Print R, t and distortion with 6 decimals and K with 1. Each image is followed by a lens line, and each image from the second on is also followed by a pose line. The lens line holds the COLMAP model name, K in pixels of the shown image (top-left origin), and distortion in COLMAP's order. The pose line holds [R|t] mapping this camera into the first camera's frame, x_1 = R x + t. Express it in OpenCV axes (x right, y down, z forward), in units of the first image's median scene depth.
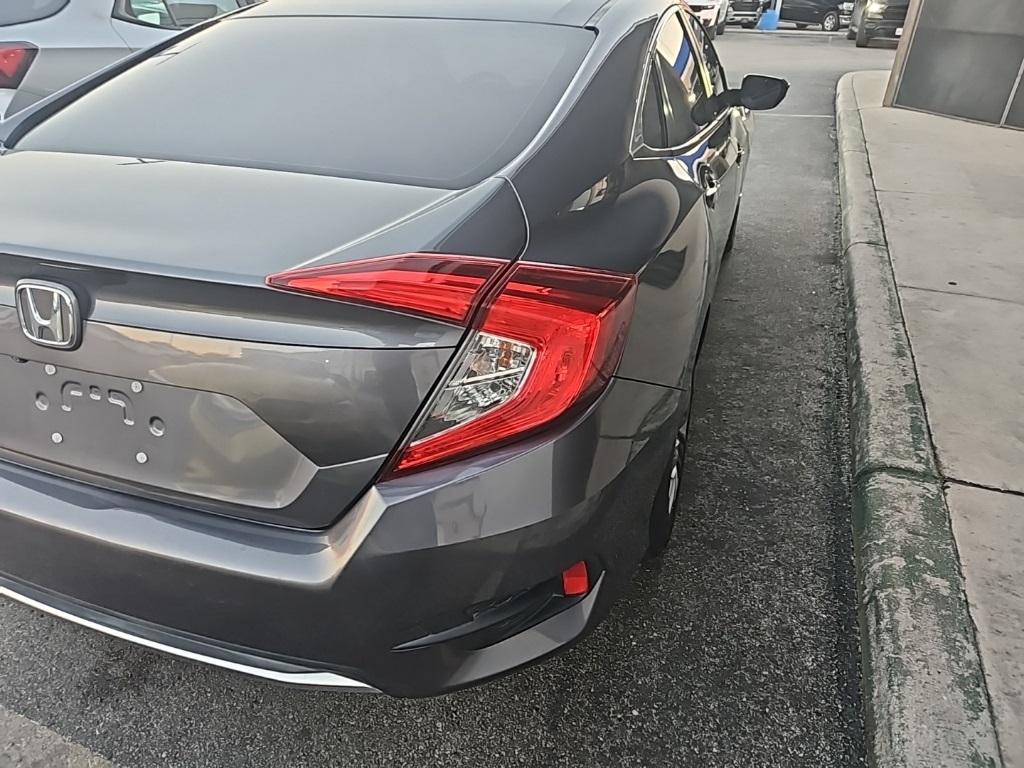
lens RADIAL K [[681.5, 0, 510.2], [0, 681.5, 377.4], [0, 0, 1]] dist [0.064088, -0.055659]
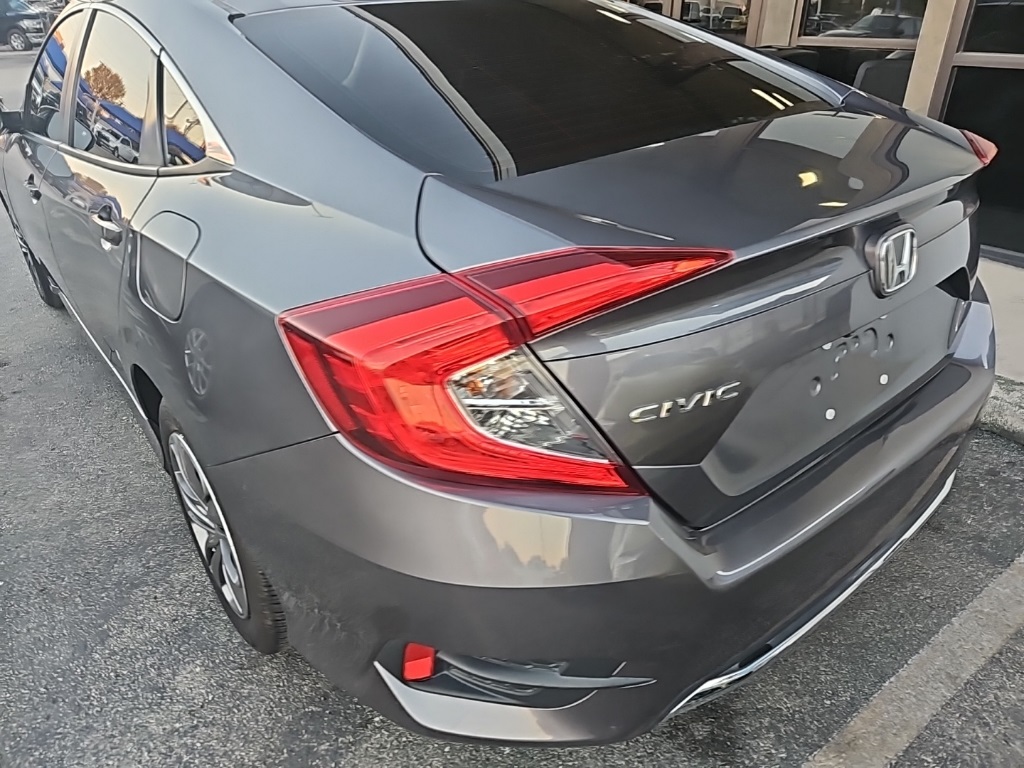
lens RADIAL K [[681.5, 0, 514.4], [0, 681.5, 381.5], [0, 0, 1]] dist [0.064088, -0.055659]
pose [[0.519433, -0.411731, 0.748776, -1.154891], [0.423195, 0.885206, 0.193176, -0.237010], [-0.742358, 0.216536, 0.634048, 0.520503]]
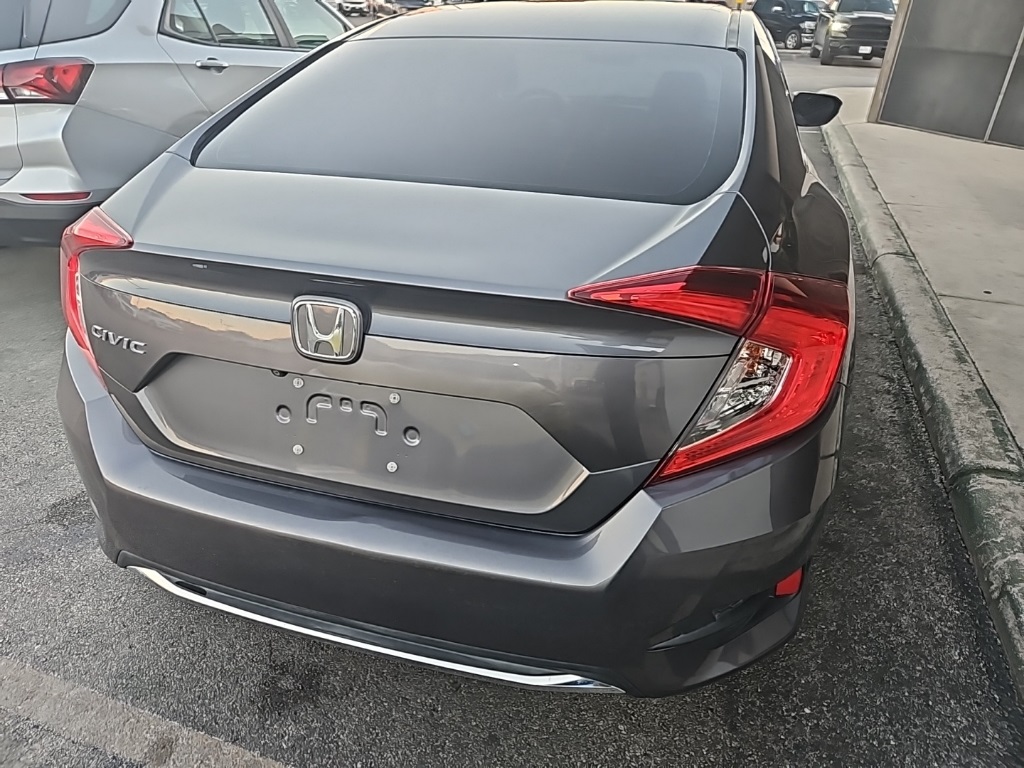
lens RADIAL K [[681.5, 0, 502.9], [0, 681.5, 379.2], [0, 0, 1]] dist [0.064088, -0.055659]
pose [[0.999053, -0.013729, 0.041278, -0.286155], [0.014386, 0.999773, -0.015684, 0.002300], [-0.041053, 0.016263, 0.999025, -0.018744]]
